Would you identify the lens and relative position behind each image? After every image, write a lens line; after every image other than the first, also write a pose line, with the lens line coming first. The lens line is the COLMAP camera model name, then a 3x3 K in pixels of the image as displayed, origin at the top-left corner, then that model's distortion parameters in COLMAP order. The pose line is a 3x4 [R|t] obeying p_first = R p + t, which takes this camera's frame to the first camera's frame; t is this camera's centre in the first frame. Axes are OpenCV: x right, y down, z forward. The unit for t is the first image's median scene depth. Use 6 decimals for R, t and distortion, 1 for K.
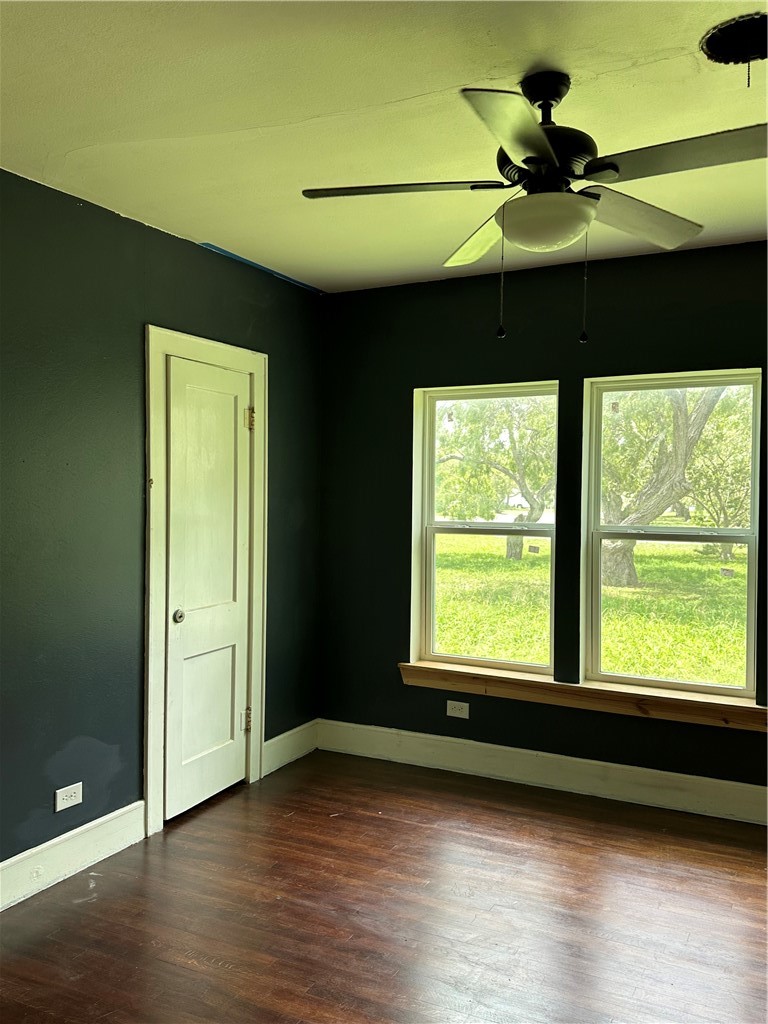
lens RADIAL K [[855.0, 0, 386.7], [0, 855.0, 509.5], [0, 0, 1]] dist [0.166493, -0.307864]
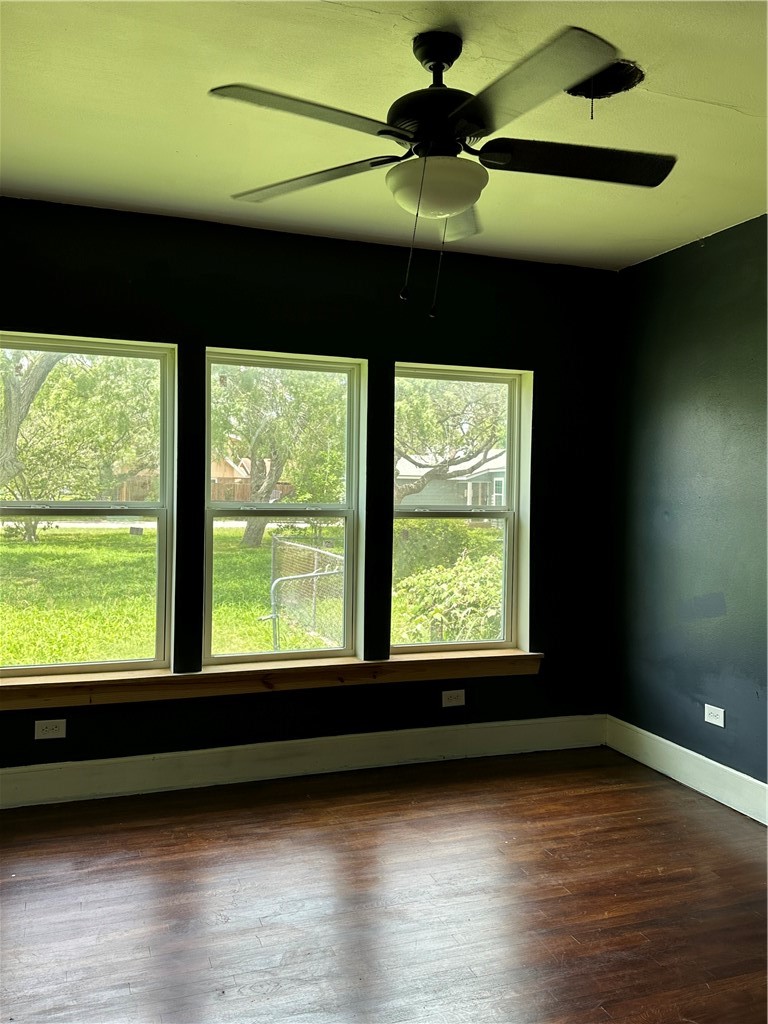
lens RADIAL K [[855.0, 0, 386.7], [0, 855.0, 509.5], [0, 0, 1]] dist [0.166493, -0.307864]
pose [[0.679384, -0.017542, 0.733574, -0.341182], [0.002516, 0.999764, 0.021577, 0.005470], [-0.733779, -0.012813, 0.679267, 0.222252]]
